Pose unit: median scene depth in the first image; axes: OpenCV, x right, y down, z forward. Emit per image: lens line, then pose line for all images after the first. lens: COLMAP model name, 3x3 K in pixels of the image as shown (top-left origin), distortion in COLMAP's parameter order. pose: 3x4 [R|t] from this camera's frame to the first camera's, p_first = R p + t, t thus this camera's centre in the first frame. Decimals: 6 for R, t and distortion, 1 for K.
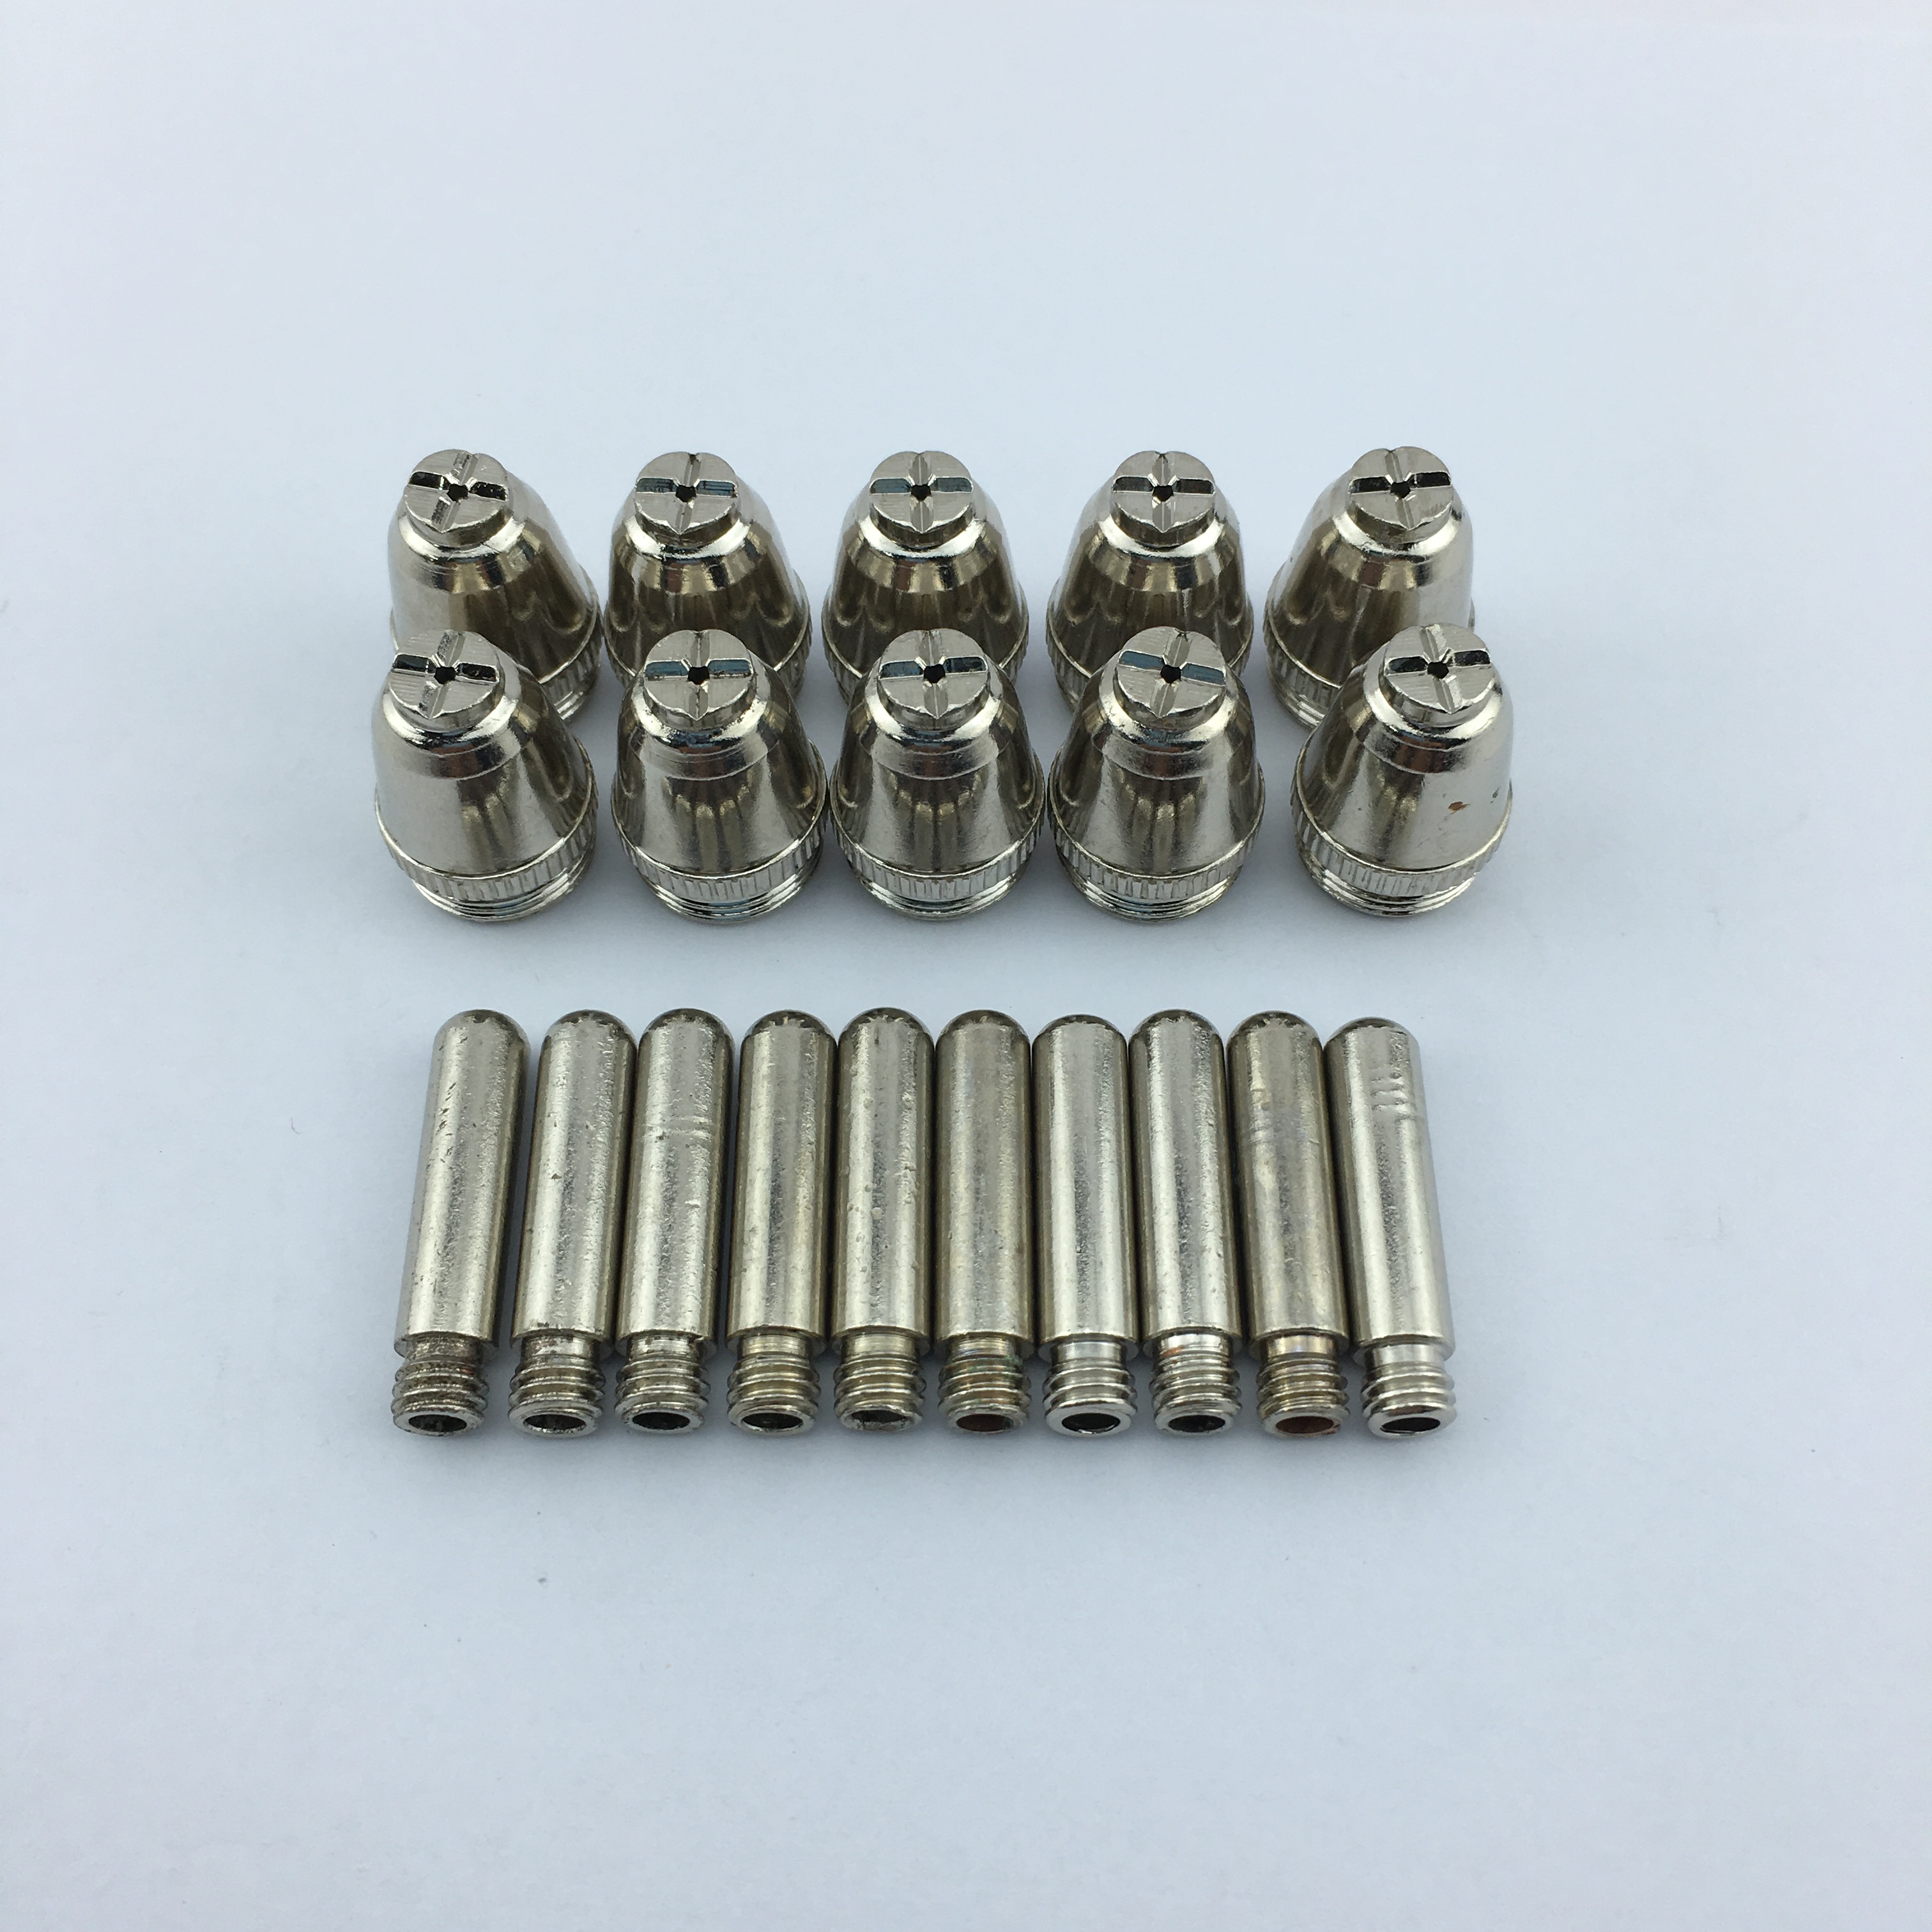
lens RADIAL K [[2290.2, 0, 948.5], [0, 2290.2, 963.5], [0, 0, 1]] dist [0.036999, 0.000000]
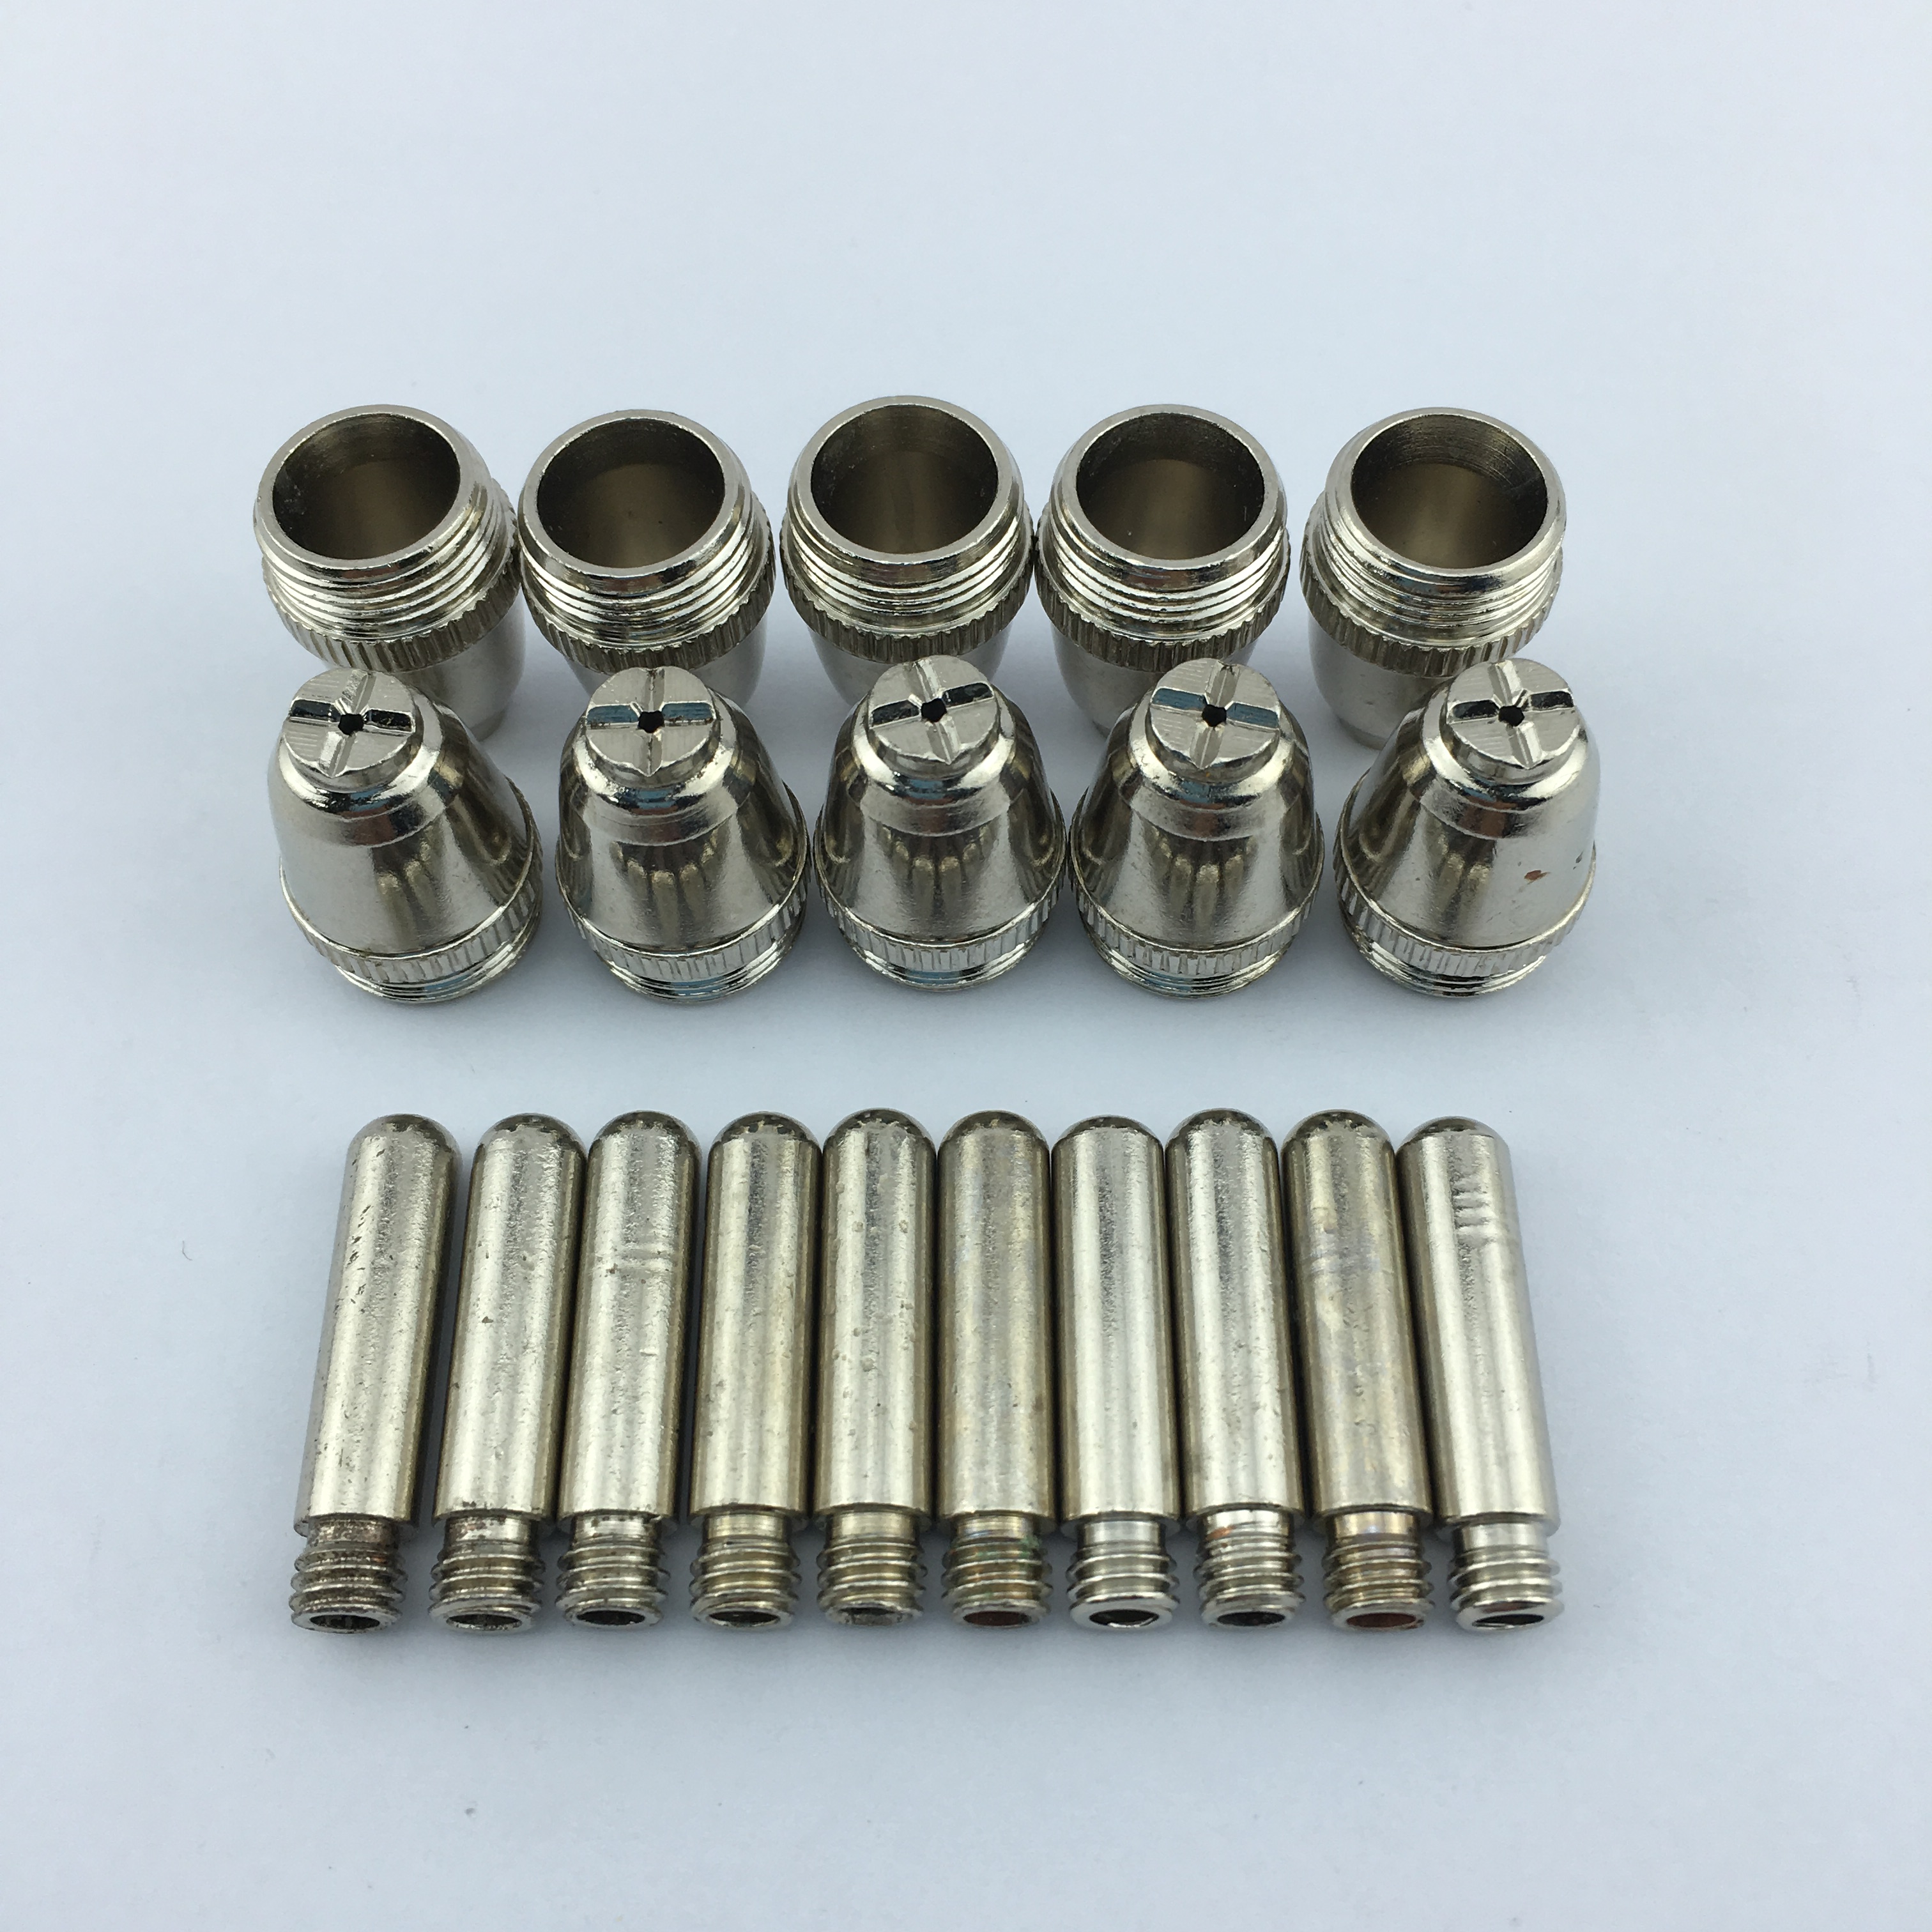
lens RADIAL K [[2290.2, 0, 950.4], [0, 2290.2, 972.4], [0, 0, 1]] dist [0.036999, 0.000000]
pose [[0.999925, -0.007052, -0.010031, 0.008390], [0.007239, 0.999797, 0.018782, -0.048916], [0.009896, -0.018853, 0.999773, 0.159039]]
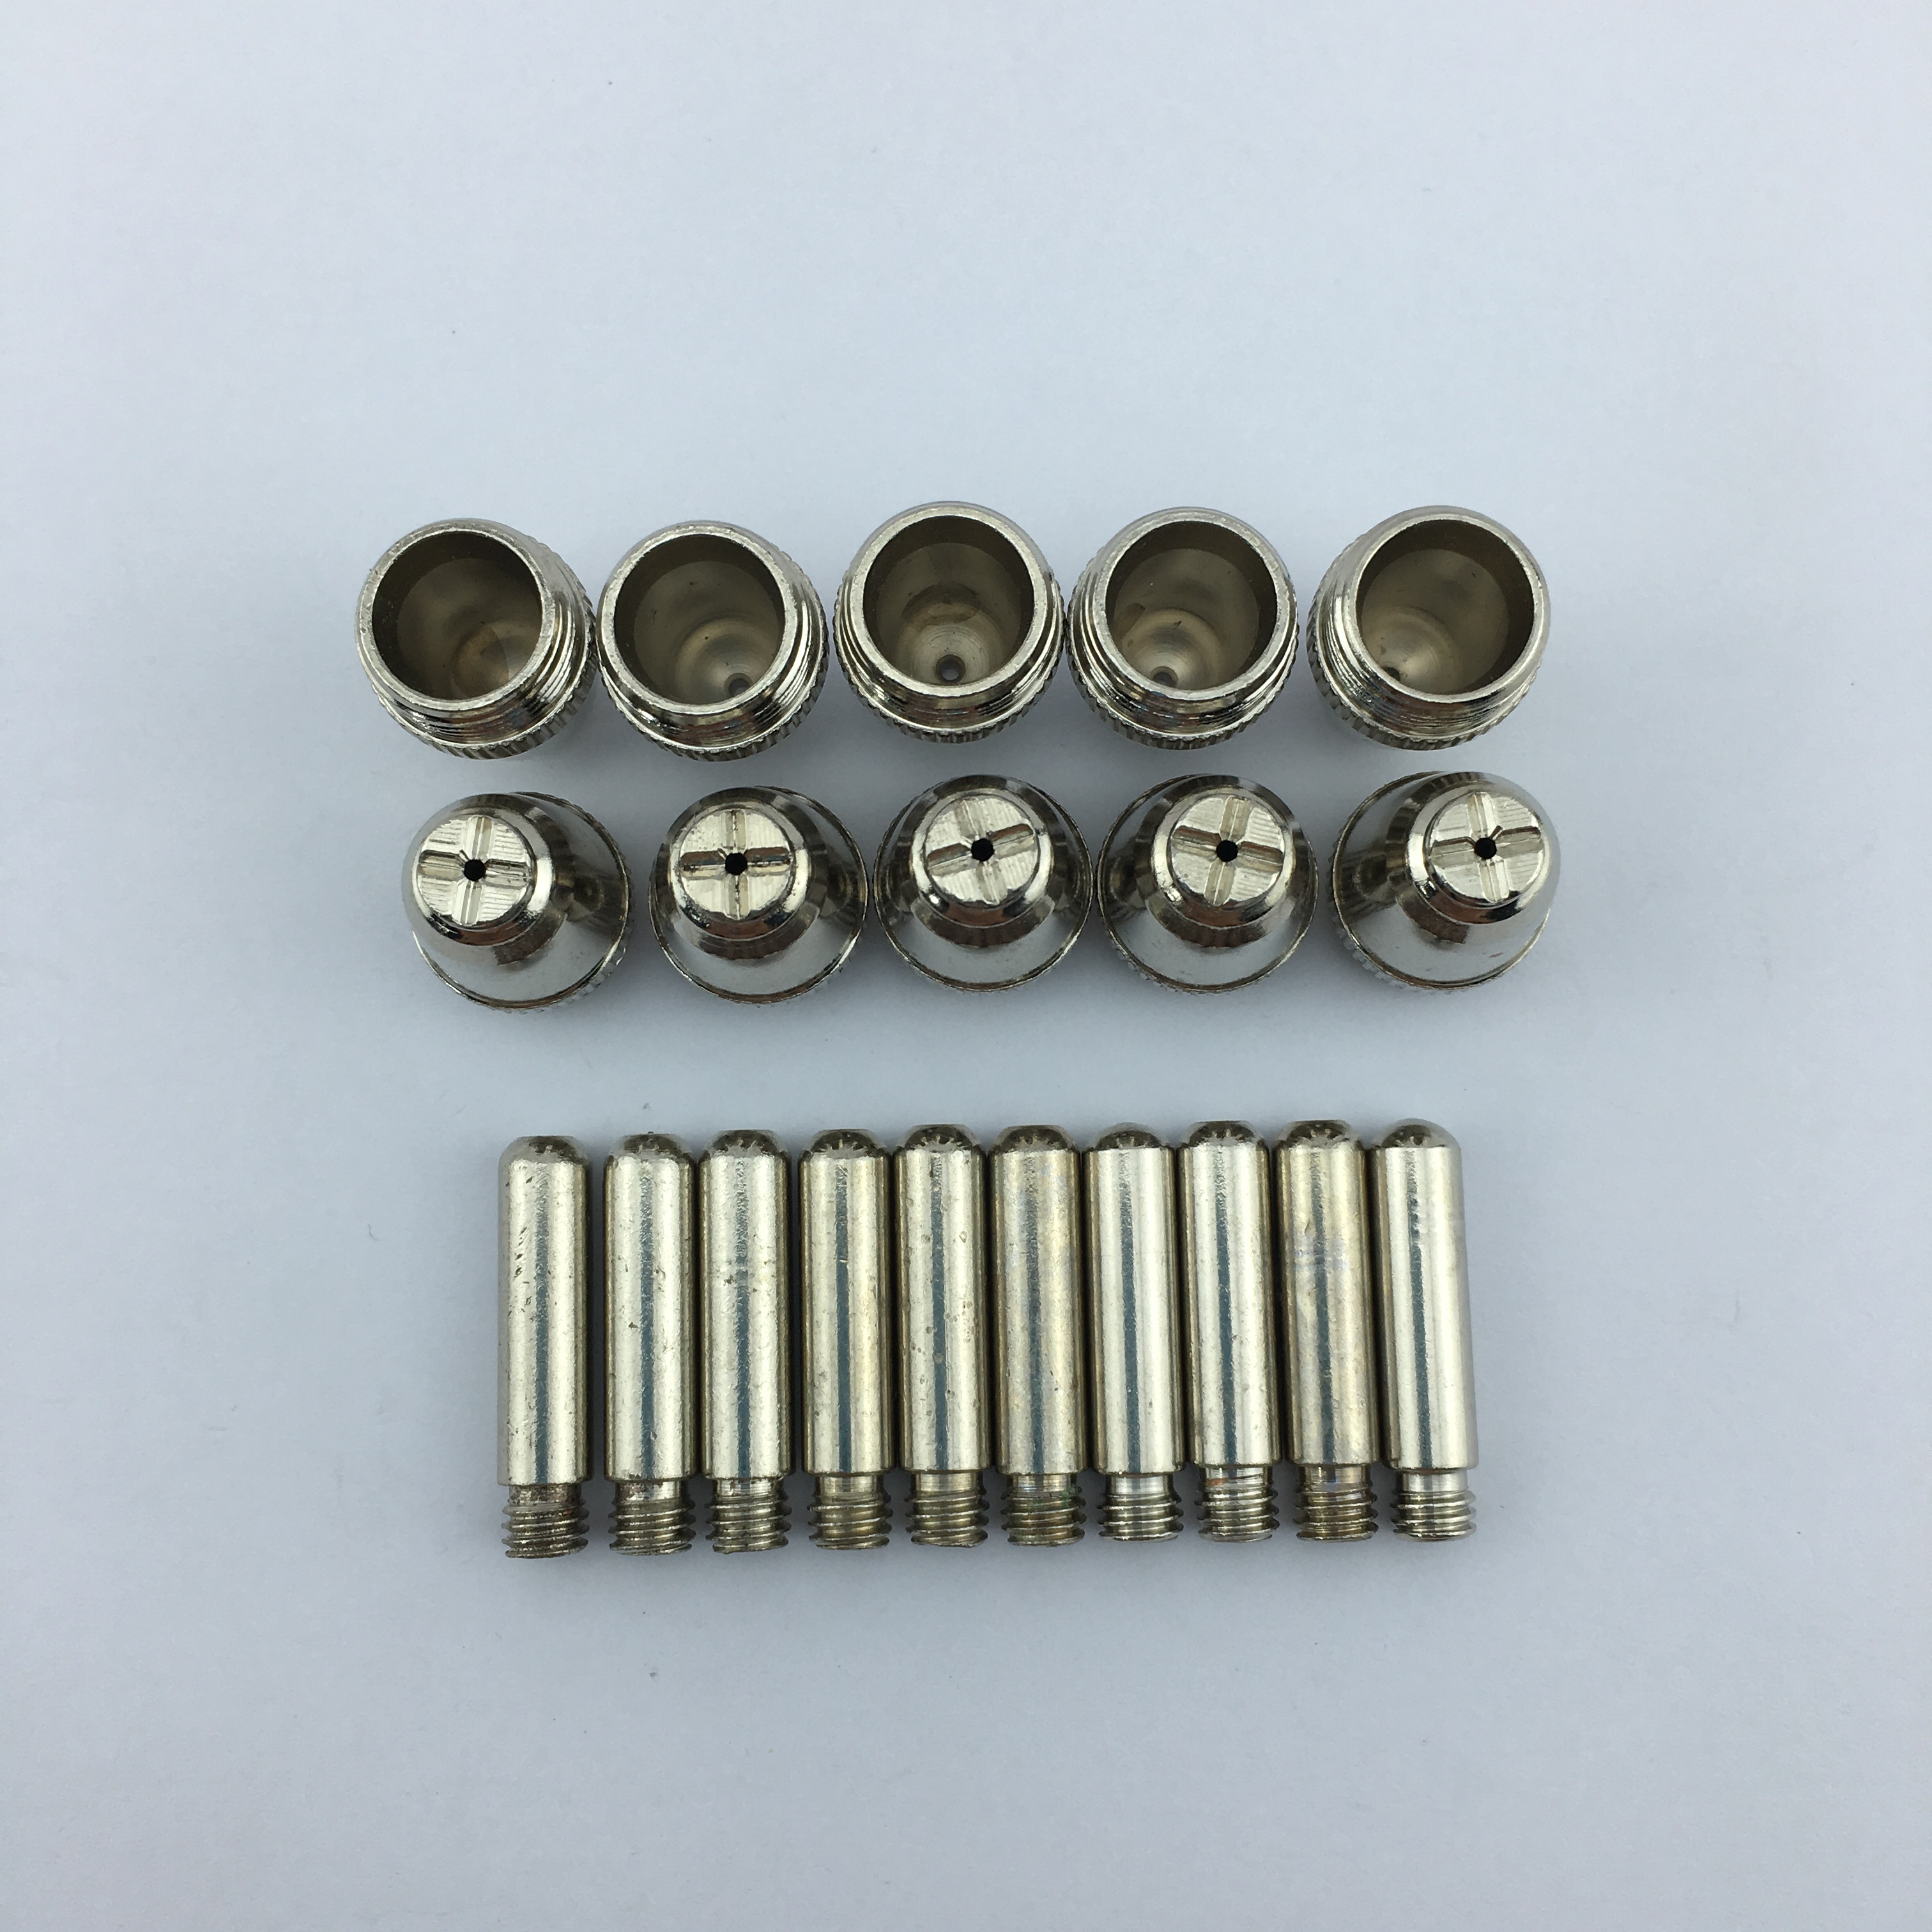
lens RADIAL K [[2290.2, 0, 960.9], [0, 2290.2, 967.0], [0, 0, 1]] dist [0.036999, 0.000000]
pose [[0.999638, -0.026227, -0.005926, -0.009899], [0.026437, 0.918530, 0.394466, -0.463570], [-0.004903, -0.394480, 0.918892, 0.096815]]
